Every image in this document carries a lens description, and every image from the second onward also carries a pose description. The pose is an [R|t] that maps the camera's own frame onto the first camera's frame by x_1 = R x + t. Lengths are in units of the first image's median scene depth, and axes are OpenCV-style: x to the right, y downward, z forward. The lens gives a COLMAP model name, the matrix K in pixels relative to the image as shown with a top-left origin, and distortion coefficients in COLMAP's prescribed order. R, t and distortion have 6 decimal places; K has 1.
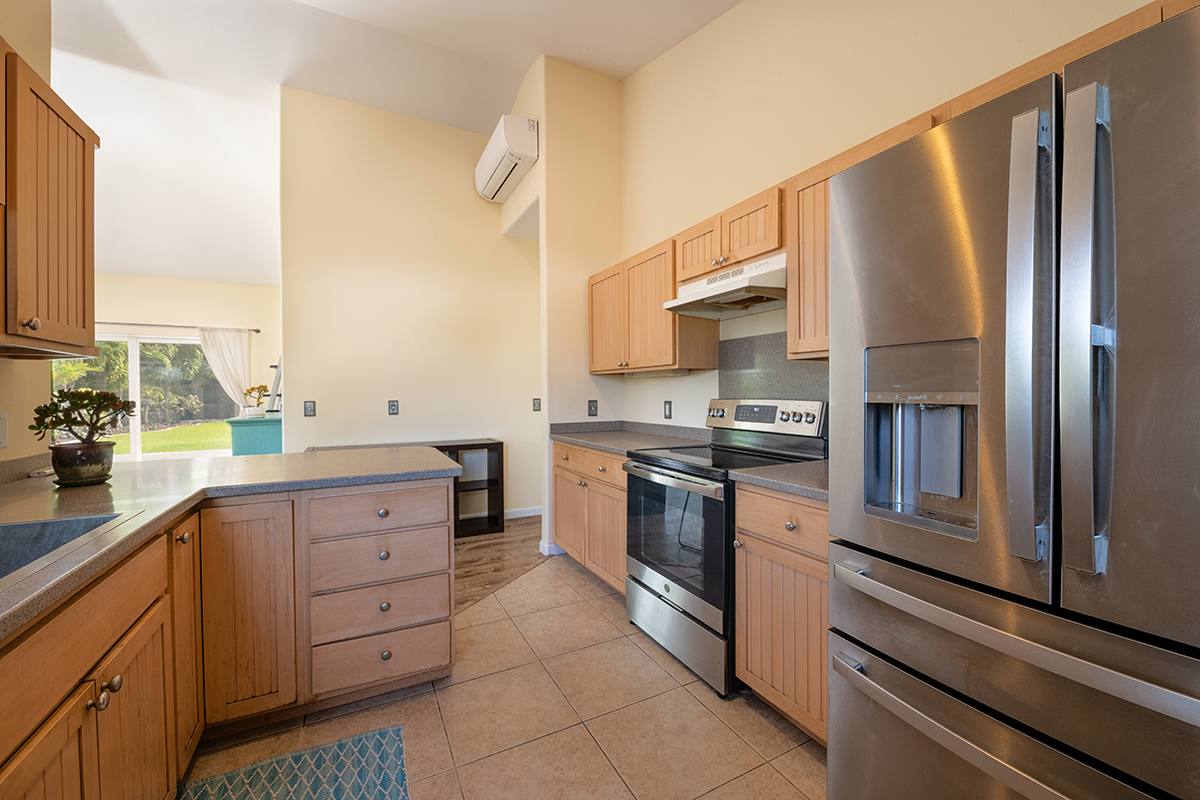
lens RADIAL K [[470.0, 0, 600.0], [0, 470.0, 400.0], [0, 0, 1]] dist [-0.010693, -0.000063]
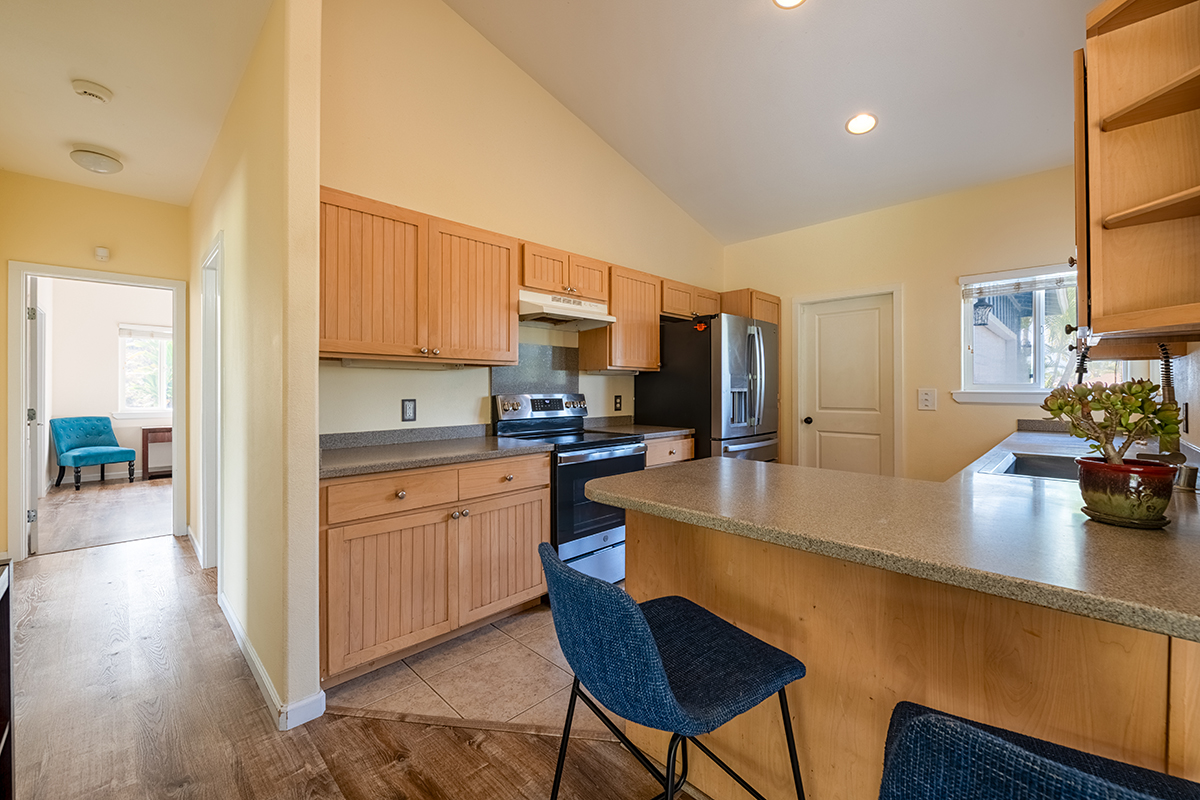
lens RADIAL K [[485.0, 0, 601.5], [0, 485.0, 391.2], [0, 0, 1]] dist [0.000468, -0.000088]
pose [[-0.303894, -0.003396, 0.952700, -0.863899], [0.013305, 0.999881, 0.007809, -0.015638], [-0.952613, 0.015048, -0.303813, 1.076160]]
